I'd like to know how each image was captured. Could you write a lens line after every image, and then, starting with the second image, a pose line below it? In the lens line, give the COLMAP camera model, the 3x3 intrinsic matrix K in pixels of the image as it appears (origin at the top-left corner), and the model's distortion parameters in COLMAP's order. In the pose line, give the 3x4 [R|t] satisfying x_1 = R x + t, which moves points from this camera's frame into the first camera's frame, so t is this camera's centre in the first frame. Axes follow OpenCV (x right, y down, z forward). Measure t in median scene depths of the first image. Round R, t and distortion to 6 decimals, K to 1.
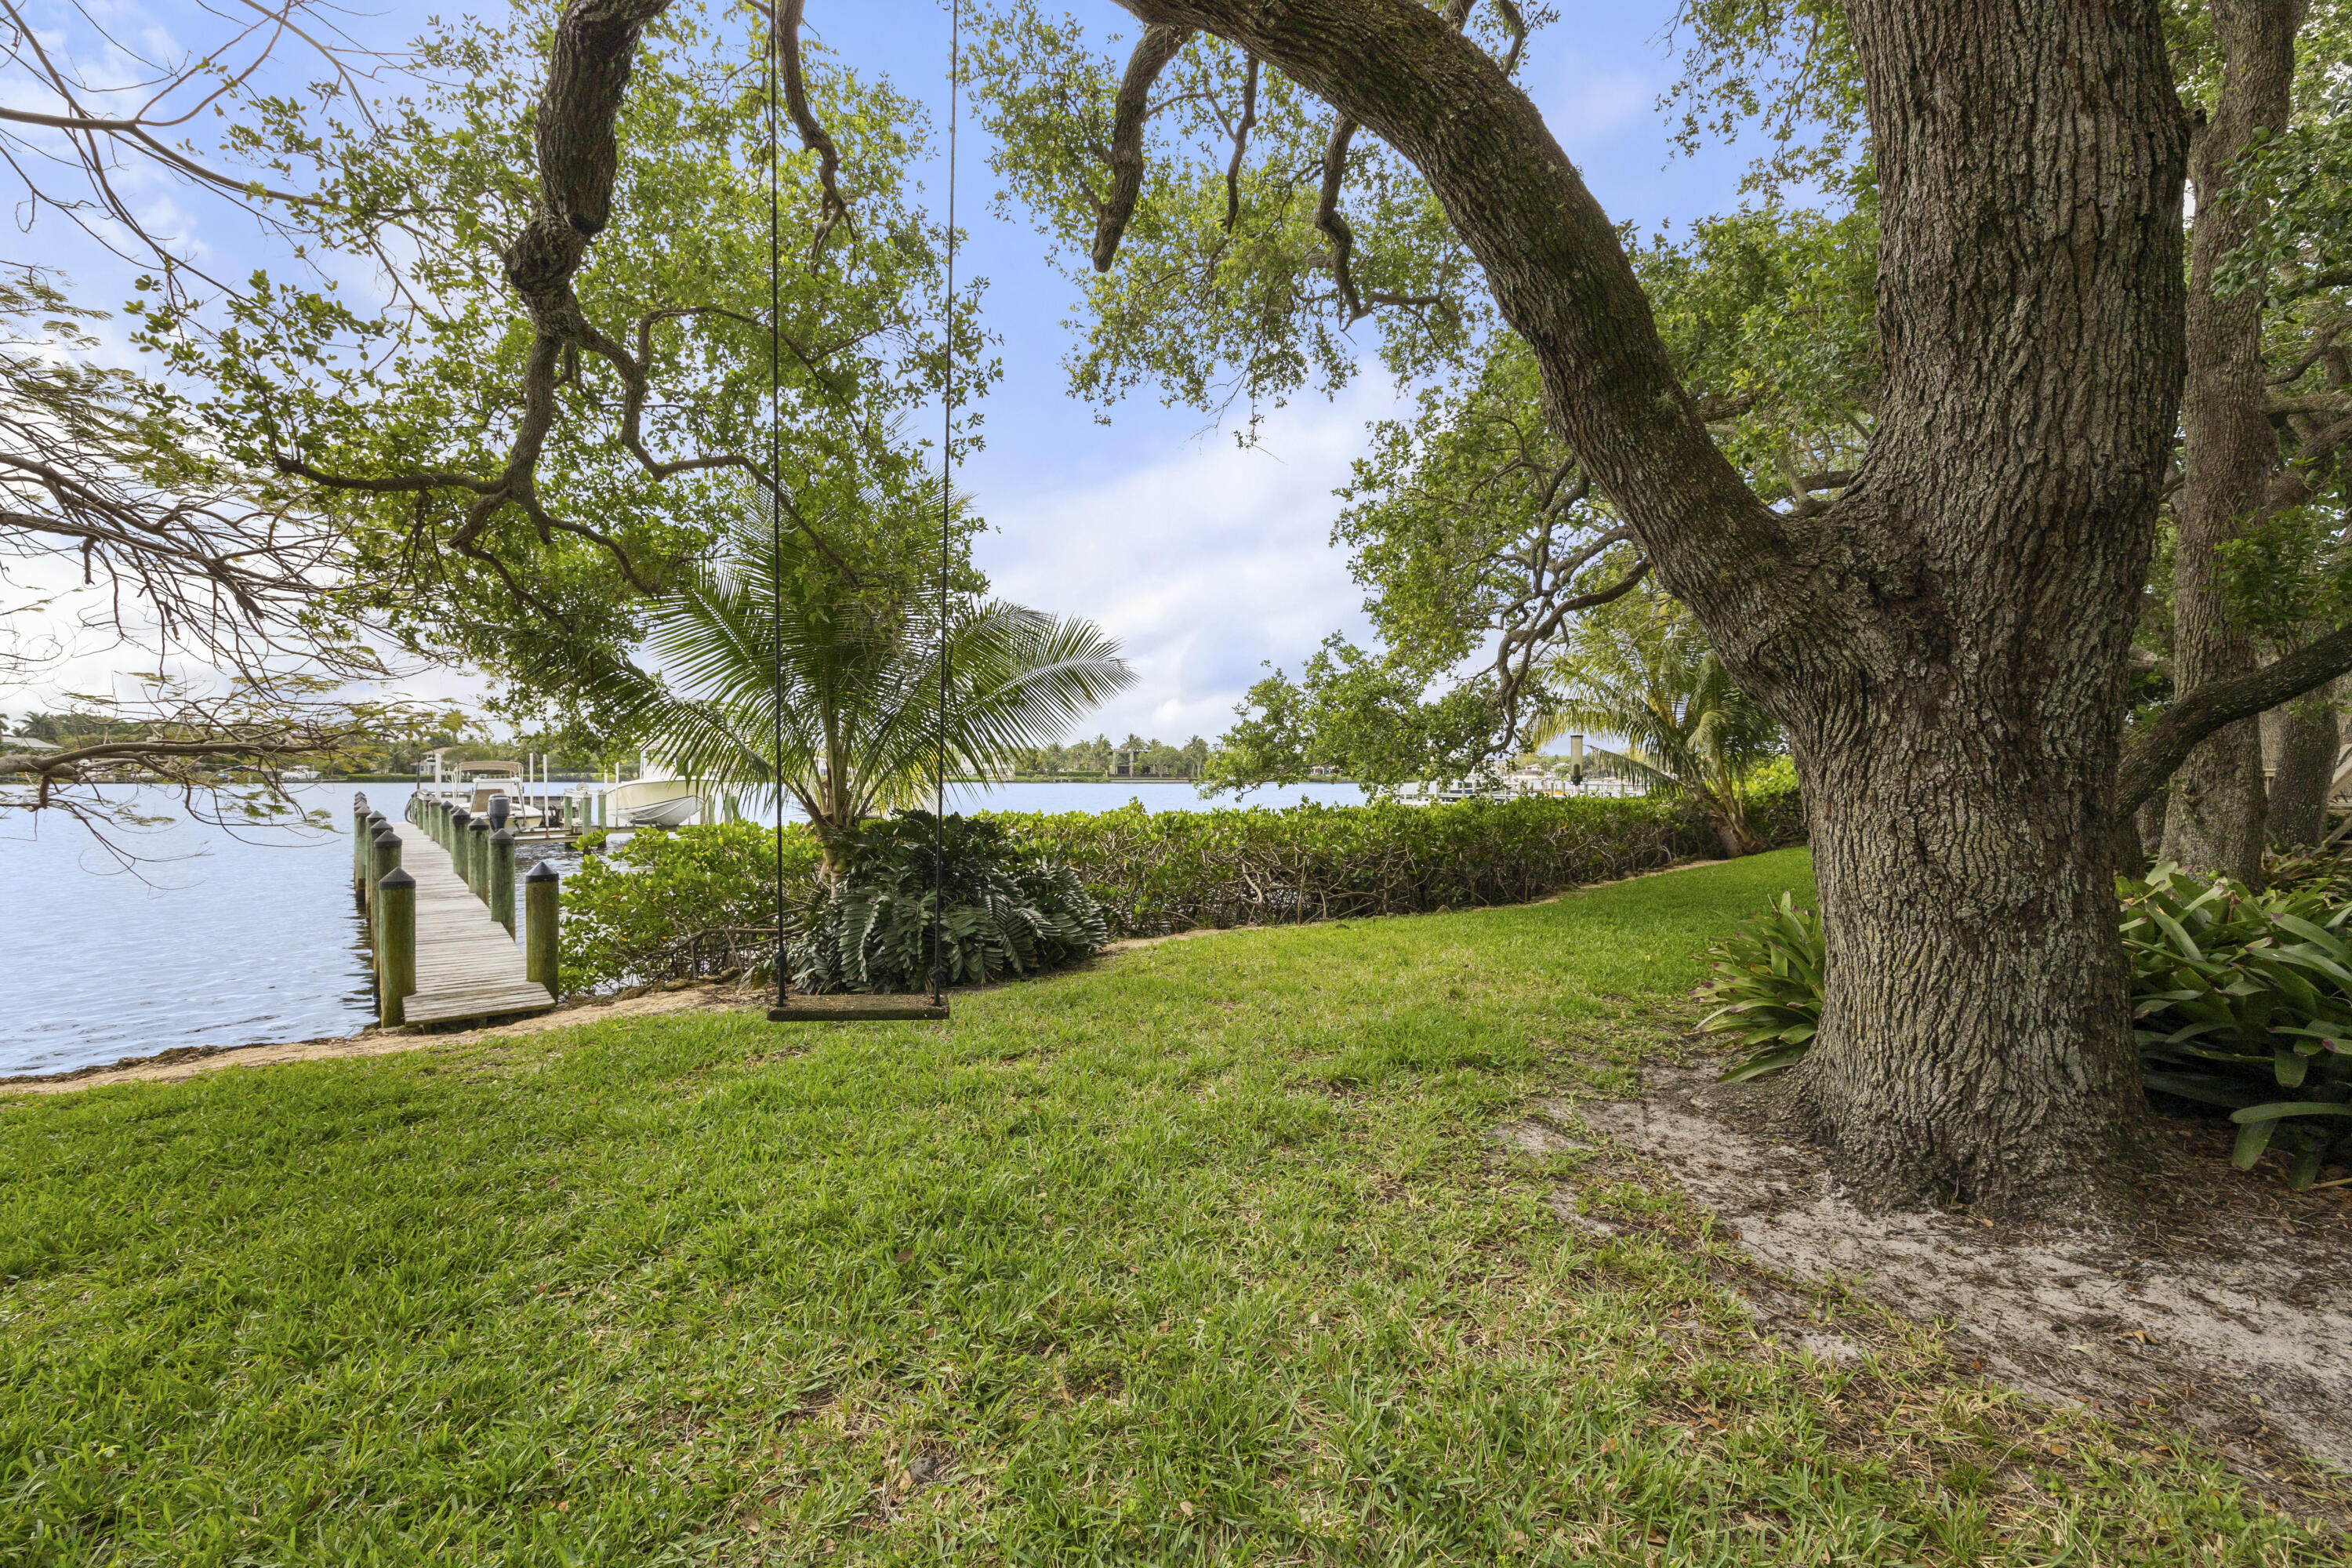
lens RADIAL K [[944.1, 0, 1183.9], [0, 944.1, 783.0], [0, 0, 1]] dist [-0.001370, -0.000081]
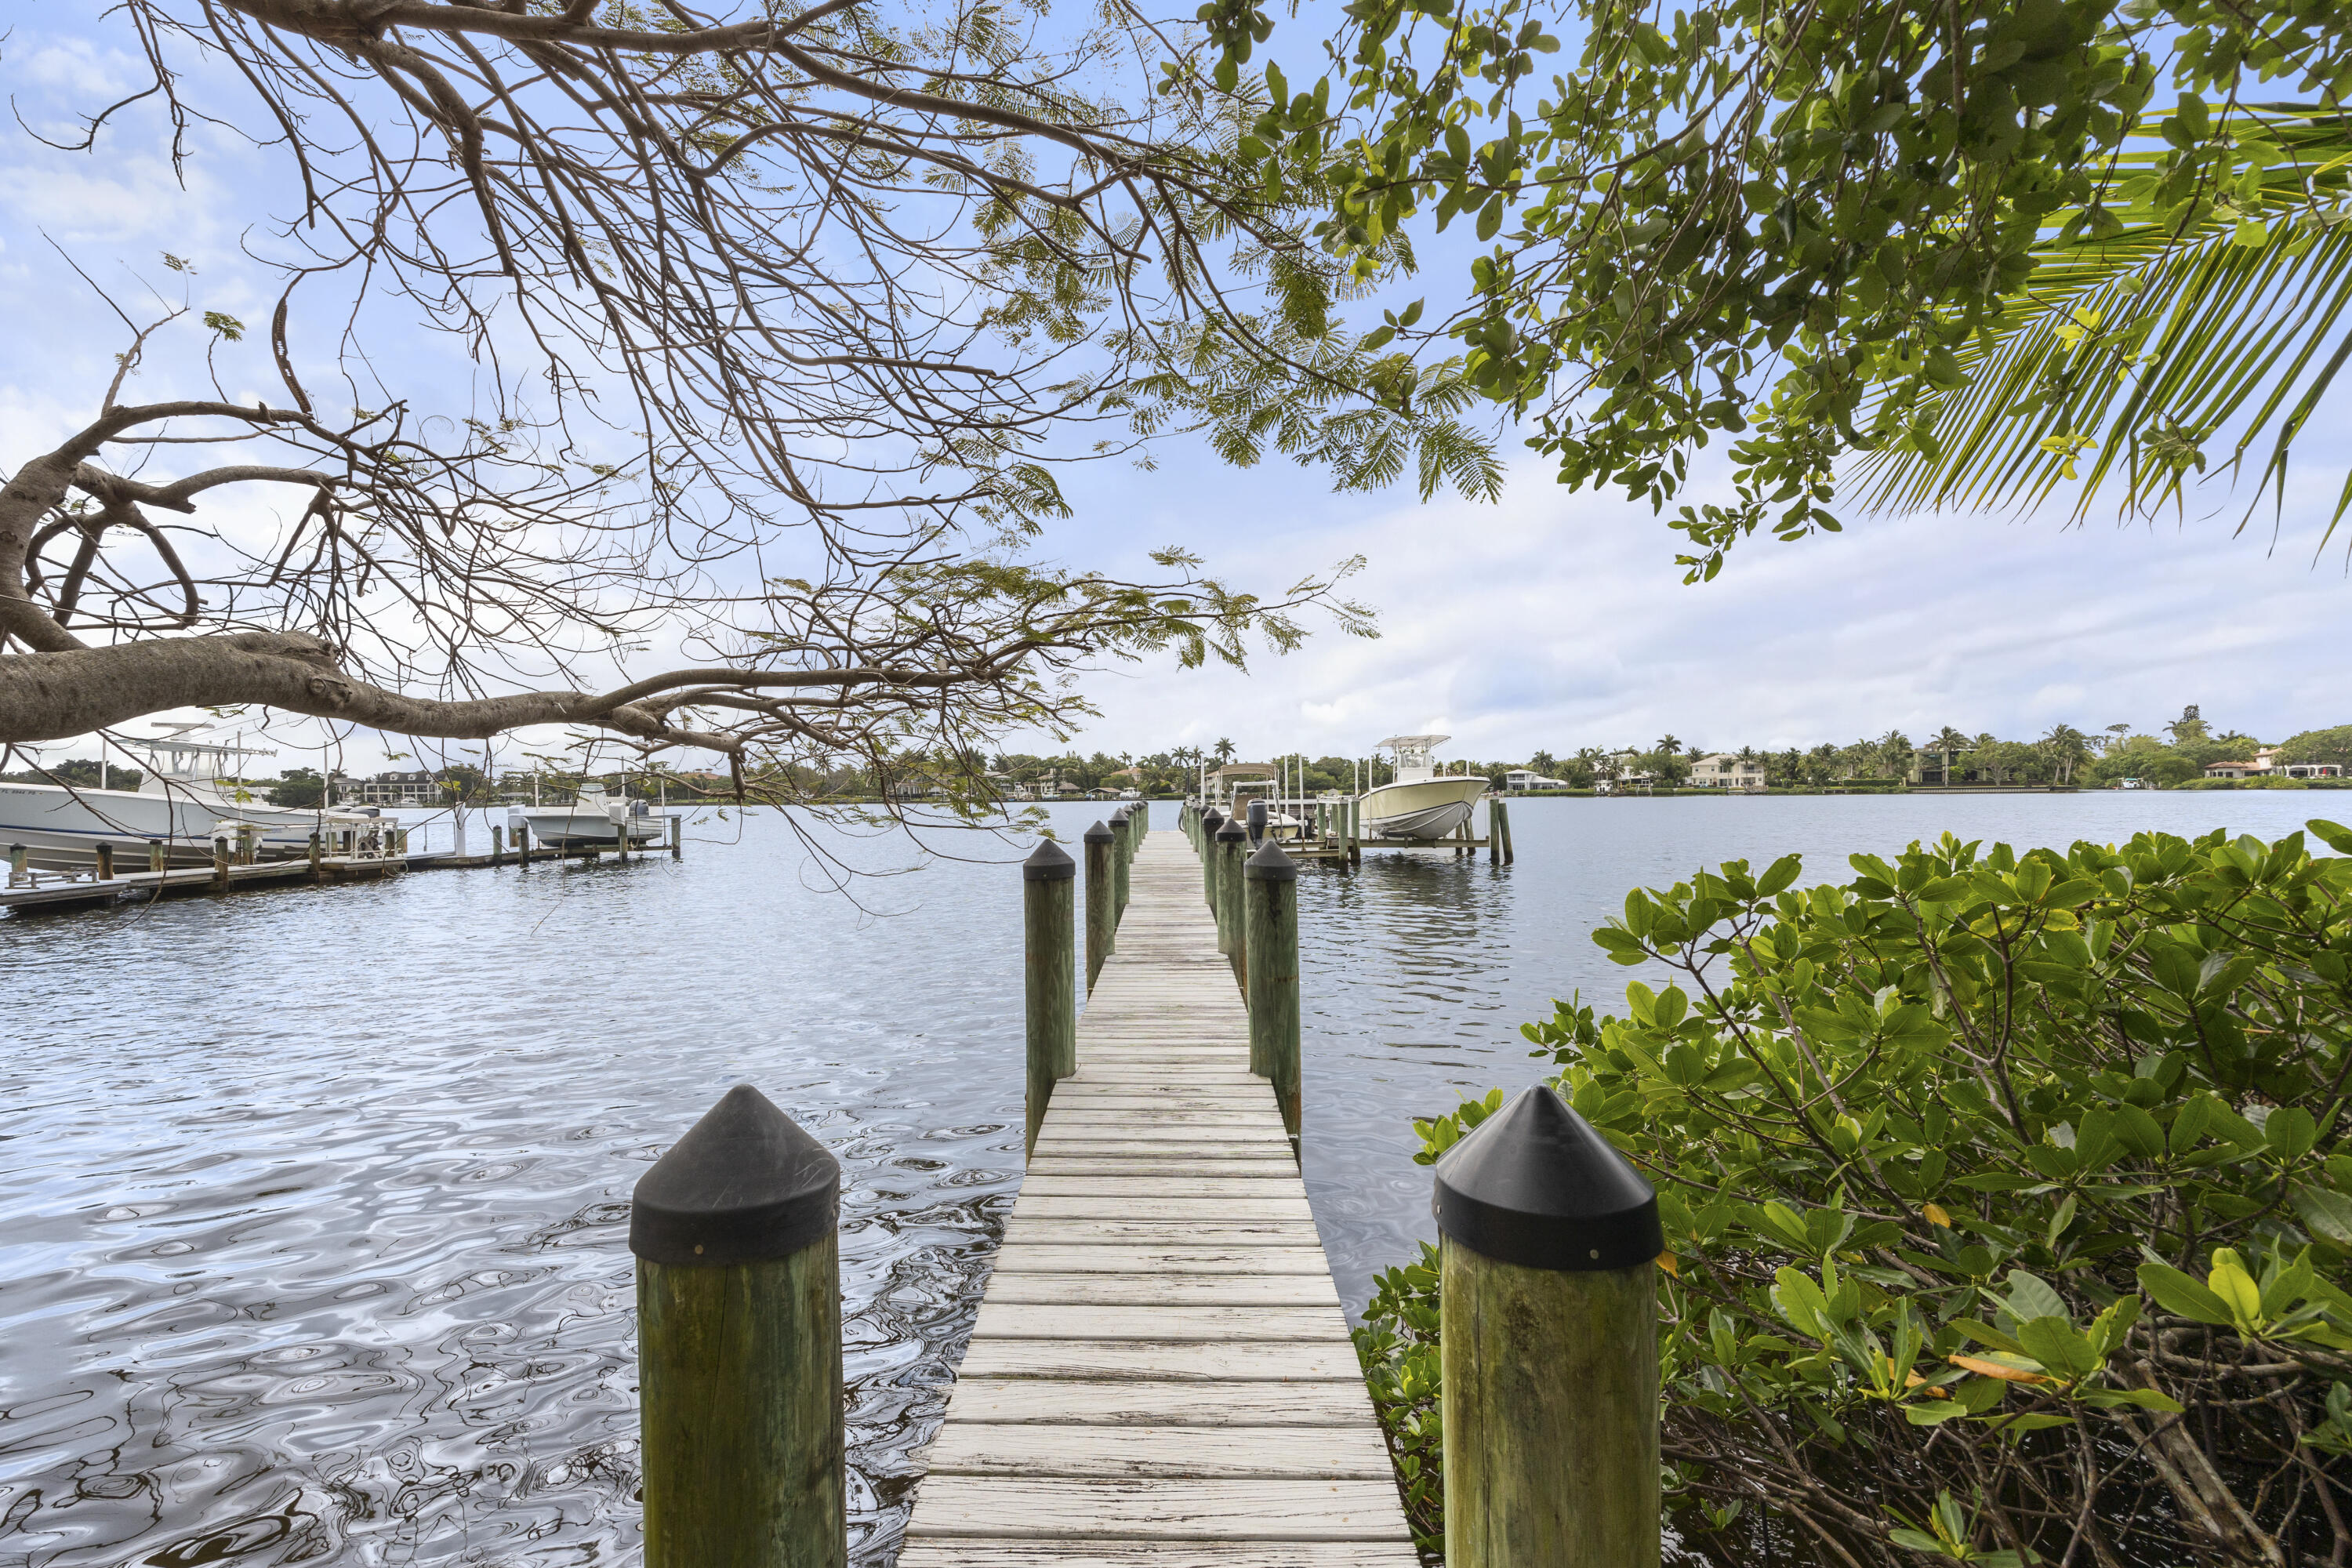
lens RADIAL K [[944.1, 0, 1183.9], [0, 944.1, 783.0], [0, 0, 1]] dist [-0.001370, -0.000081]
pose [[0.762625, -0.019967, -0.646532, -0.181044], [0.008394, 0.999745, -0.020973, 0.012028], [0.646786, 0.010568, 0.762598, 0.246383]]
